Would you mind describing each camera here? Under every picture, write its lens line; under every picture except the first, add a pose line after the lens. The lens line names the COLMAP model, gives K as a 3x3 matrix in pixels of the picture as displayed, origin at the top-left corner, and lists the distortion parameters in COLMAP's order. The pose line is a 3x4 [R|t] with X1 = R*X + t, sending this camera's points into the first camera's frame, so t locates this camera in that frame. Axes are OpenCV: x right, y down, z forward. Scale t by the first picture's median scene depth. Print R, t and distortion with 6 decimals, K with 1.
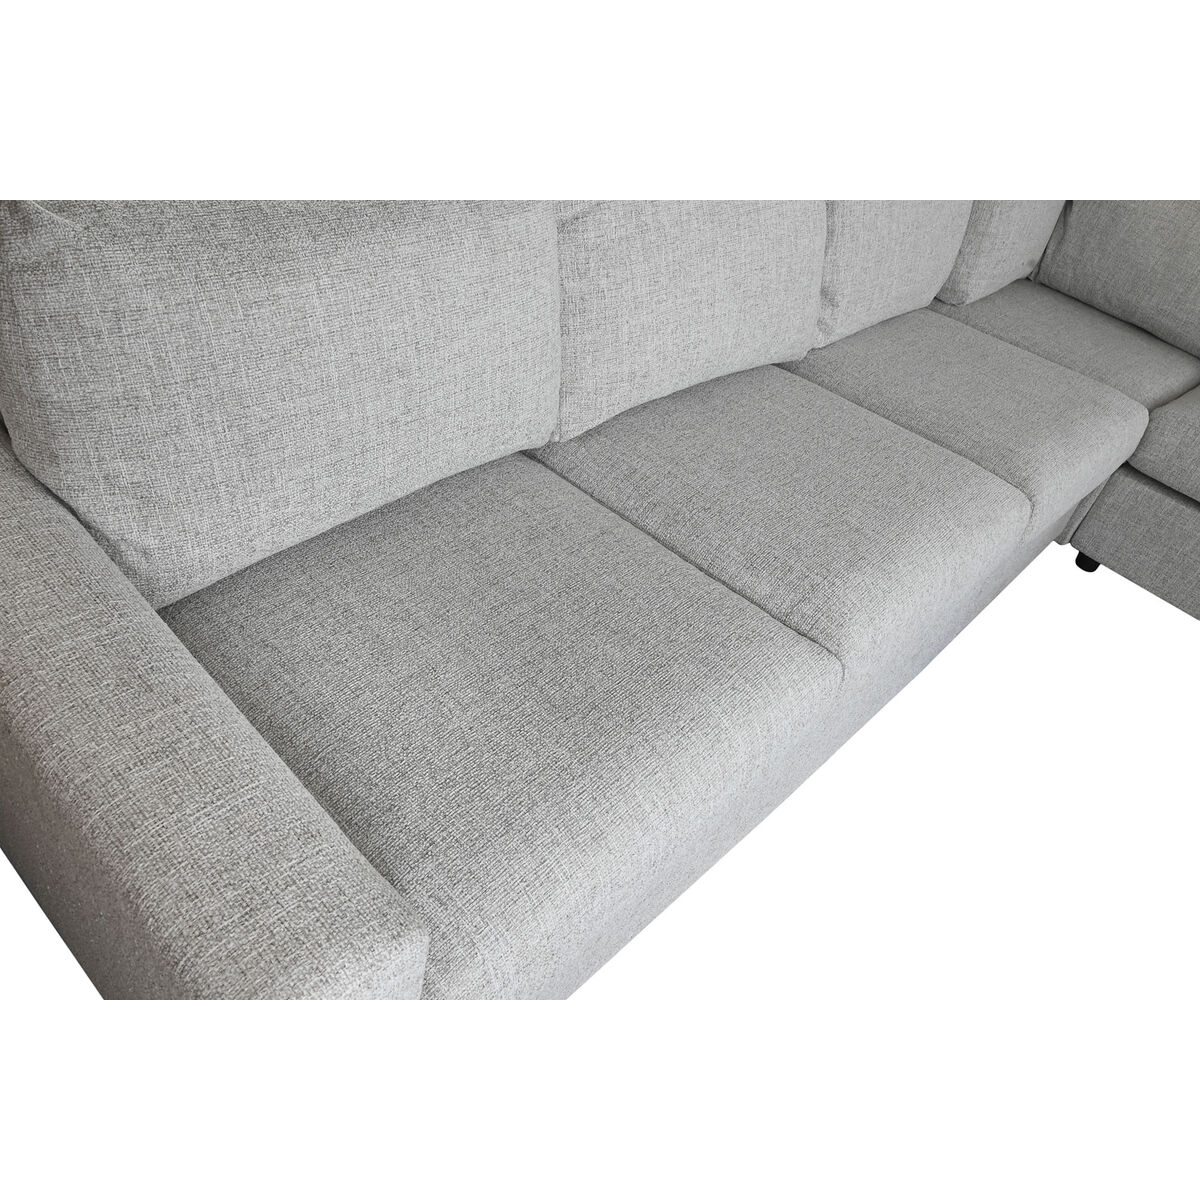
lens RADIAL K [[930.7, 0, 600.0], [0, 930.7, 600.0], [0, 0, 1]] dist [-0.047119, -0.010995]
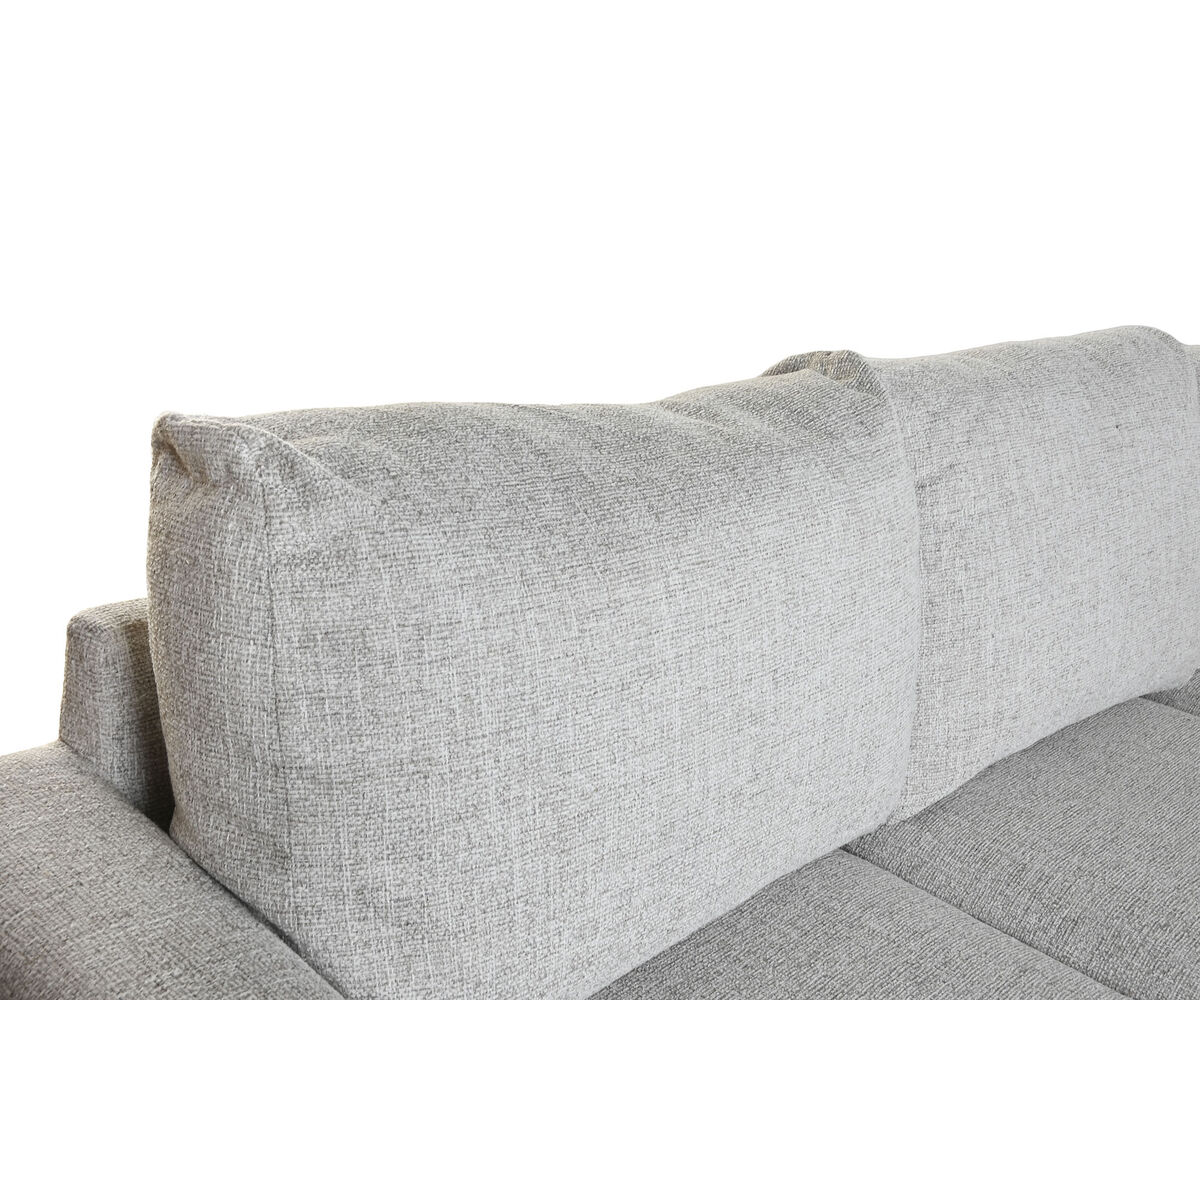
lens RADIAL K [[1473.2, 0, 600.0], [0, 1473.2, 600.0], [0, 0, 1]] dist [-0.027234, 0.007524]
pose [[0.999586, -0.026426, -0.011336, -0.343284], [0.021418, 0.947282, -0.319684, -0.001944], [0.019186, 0.319309, 0.947457, 0.021289]]
